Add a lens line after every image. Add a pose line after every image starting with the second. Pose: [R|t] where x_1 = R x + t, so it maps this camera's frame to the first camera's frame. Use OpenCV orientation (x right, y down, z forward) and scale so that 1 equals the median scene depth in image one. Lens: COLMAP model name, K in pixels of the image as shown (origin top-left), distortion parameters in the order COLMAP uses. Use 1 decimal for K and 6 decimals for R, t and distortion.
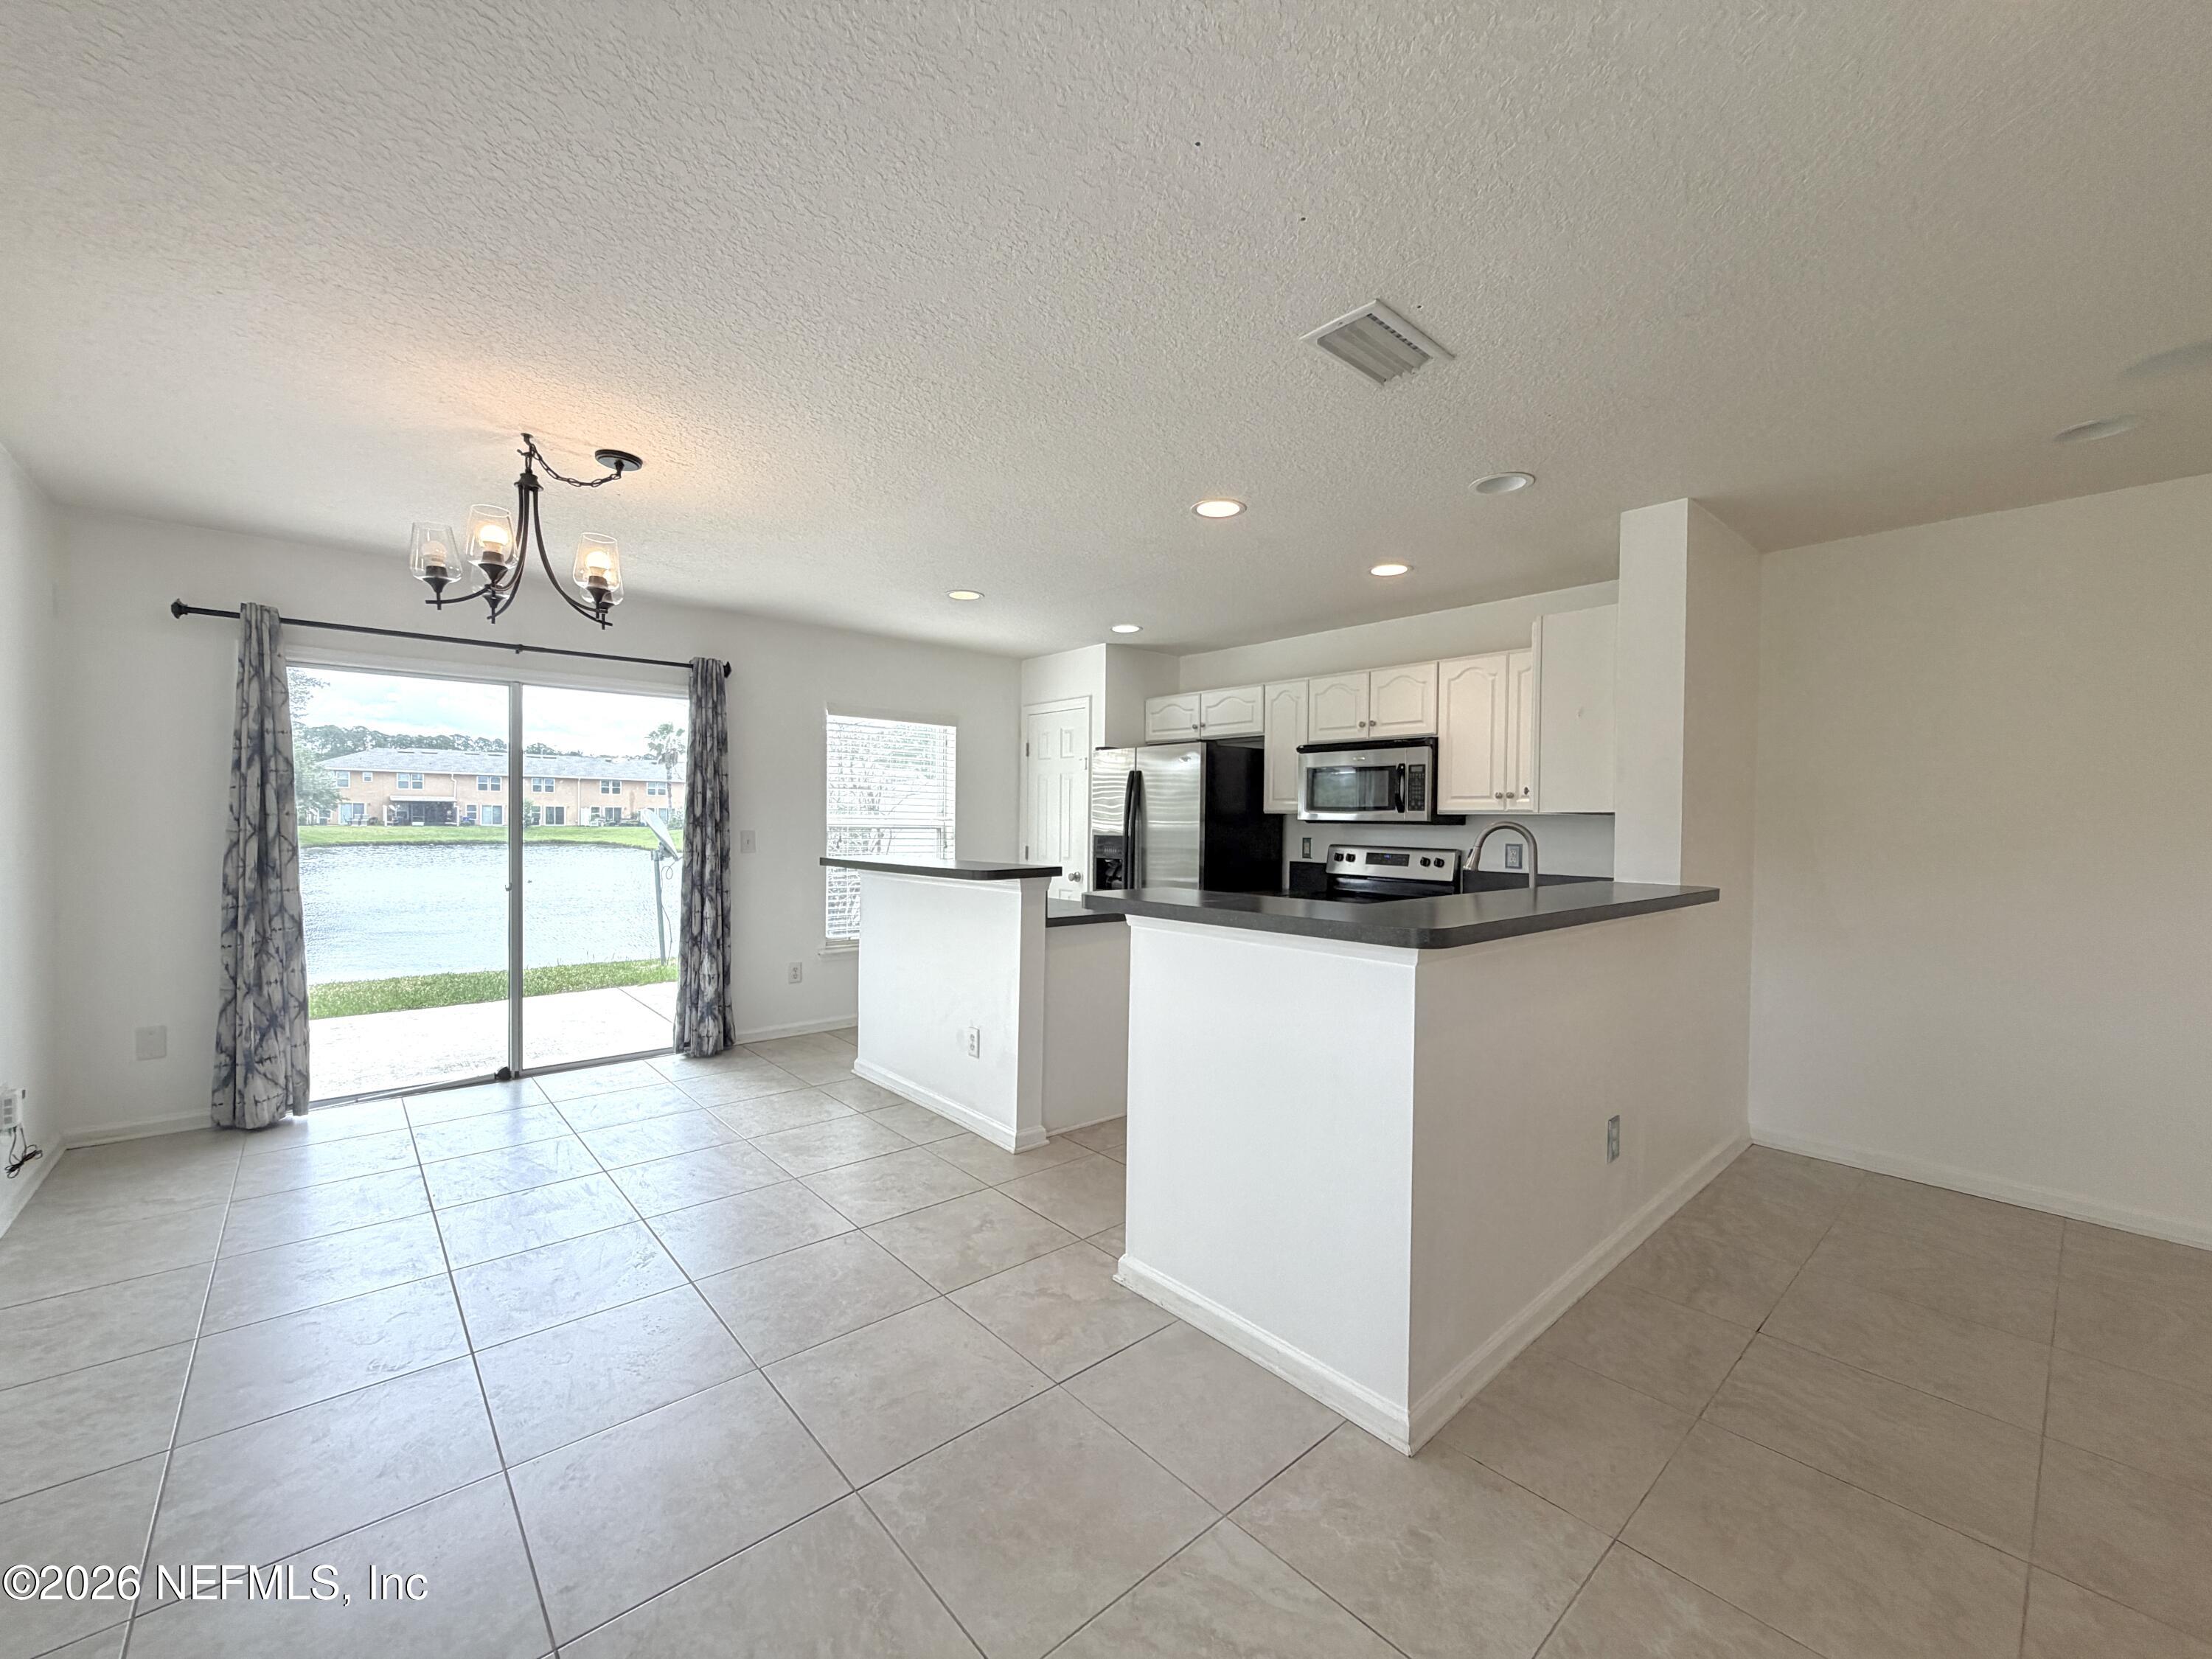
lens RADIAL K [[880.9, 0, 1098.9], [0, 880.9, 834.2], [0, 0, 1]] dist [-0.001576, 0.000348]
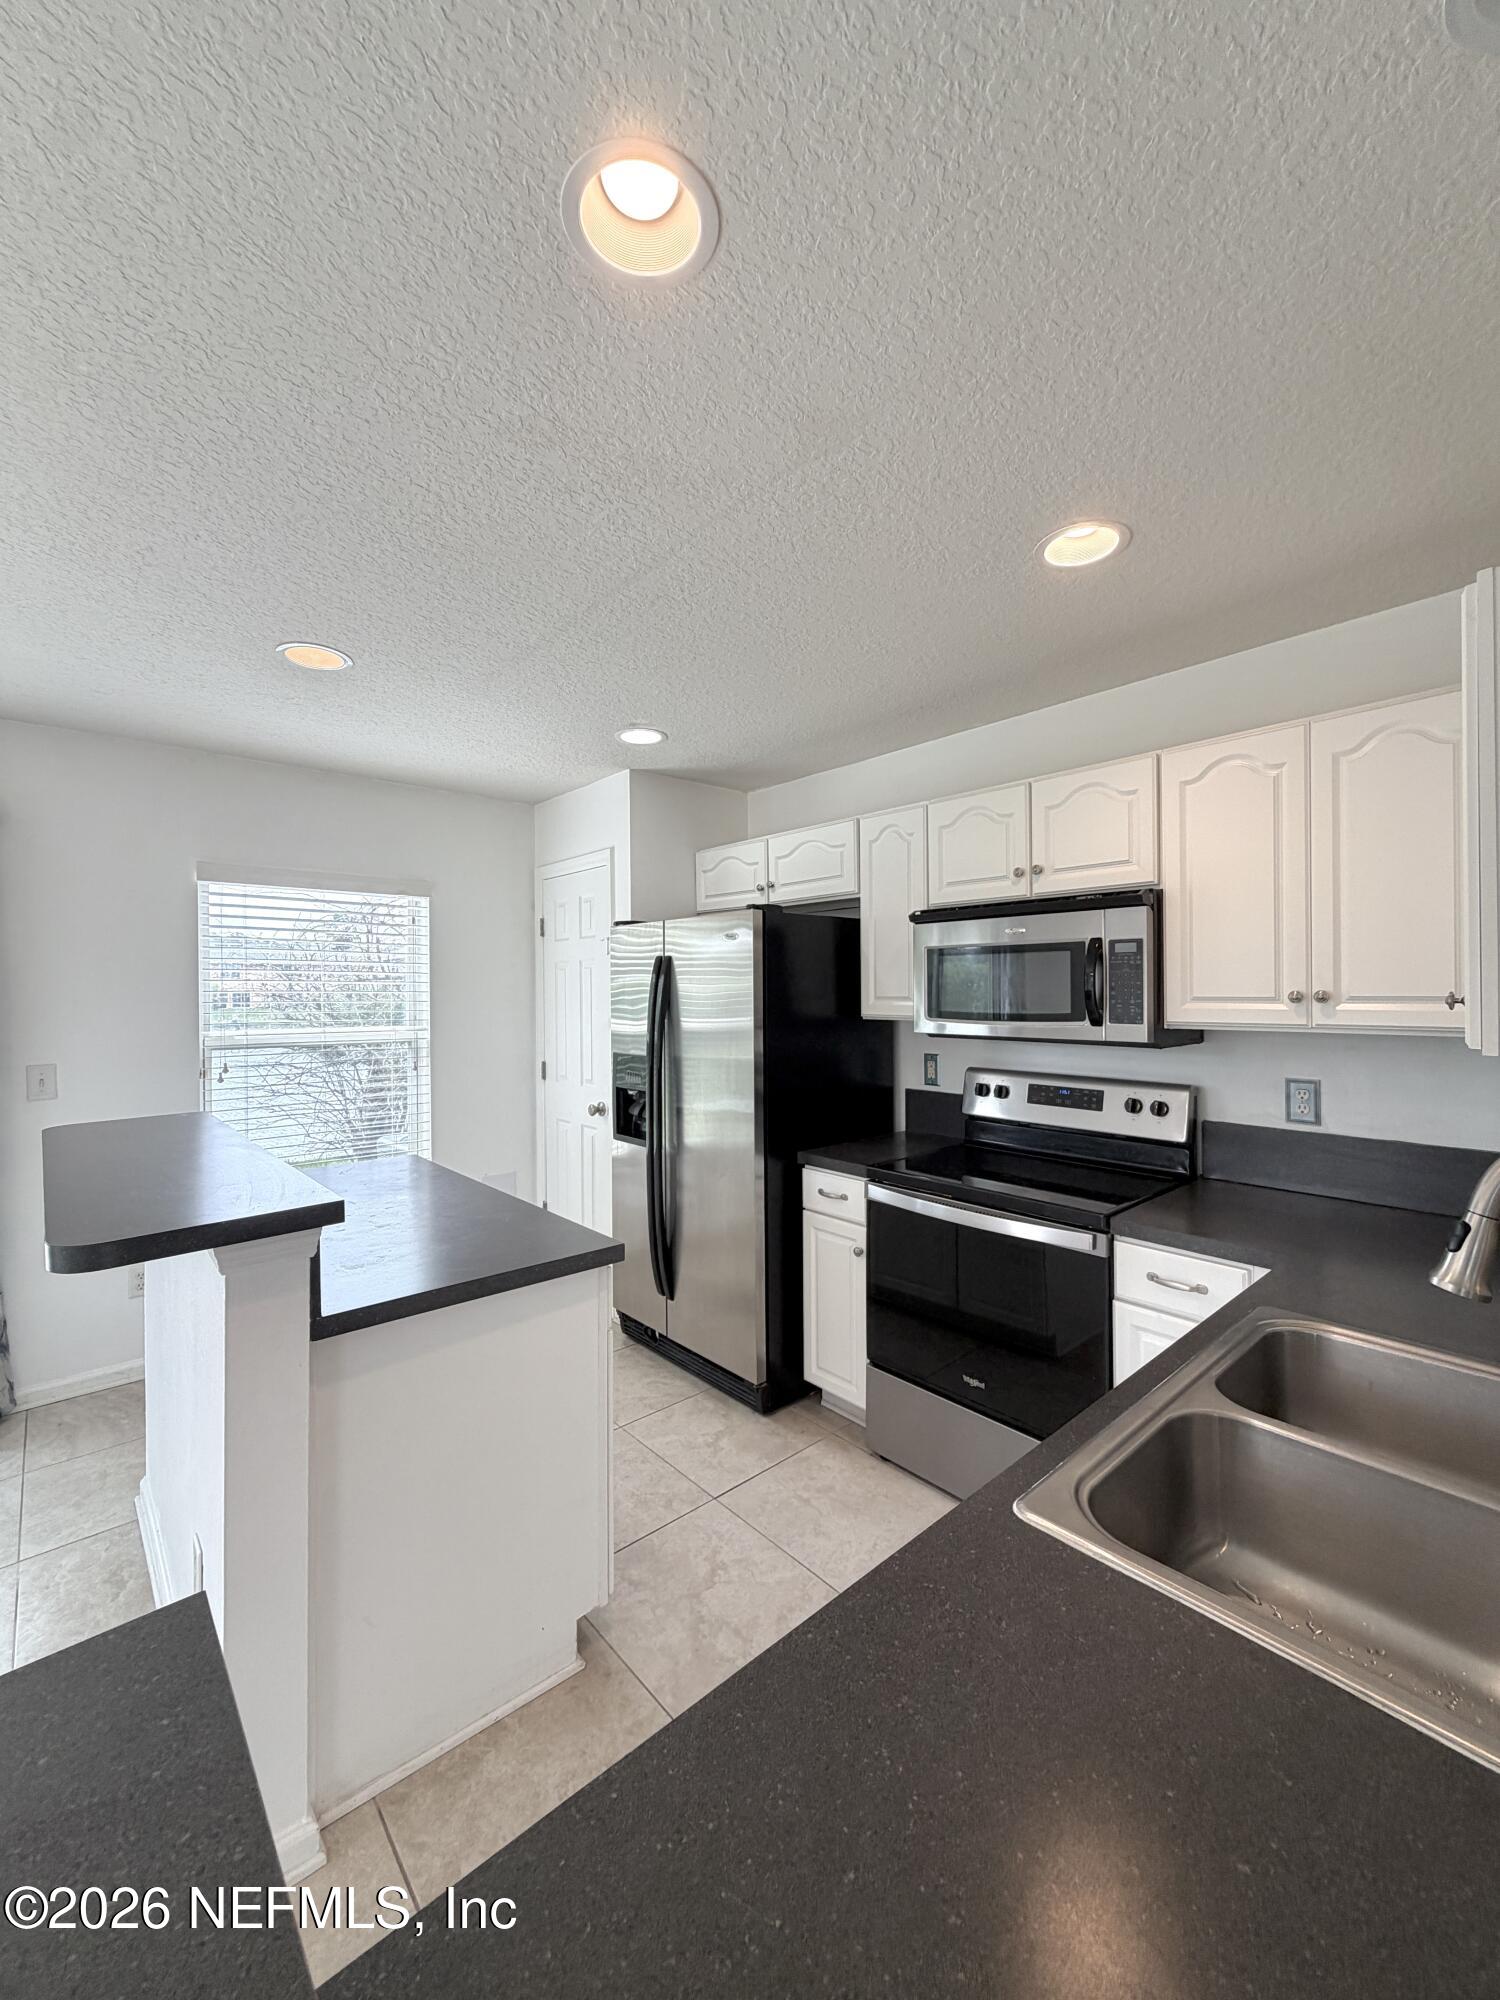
lens RADIAL K [[796.4, 0, 744.4], [0, 796.4, 991.3], [0, 0, 1]] dist [-0.001576, 0.000348]
pose [[0.999807, -0.018959, -0.005202, 0.114013], [0.018866, 0.999672, -0.017298, -0.038665], [0.005528, 0.017197, 0.999837, 0.456149]]
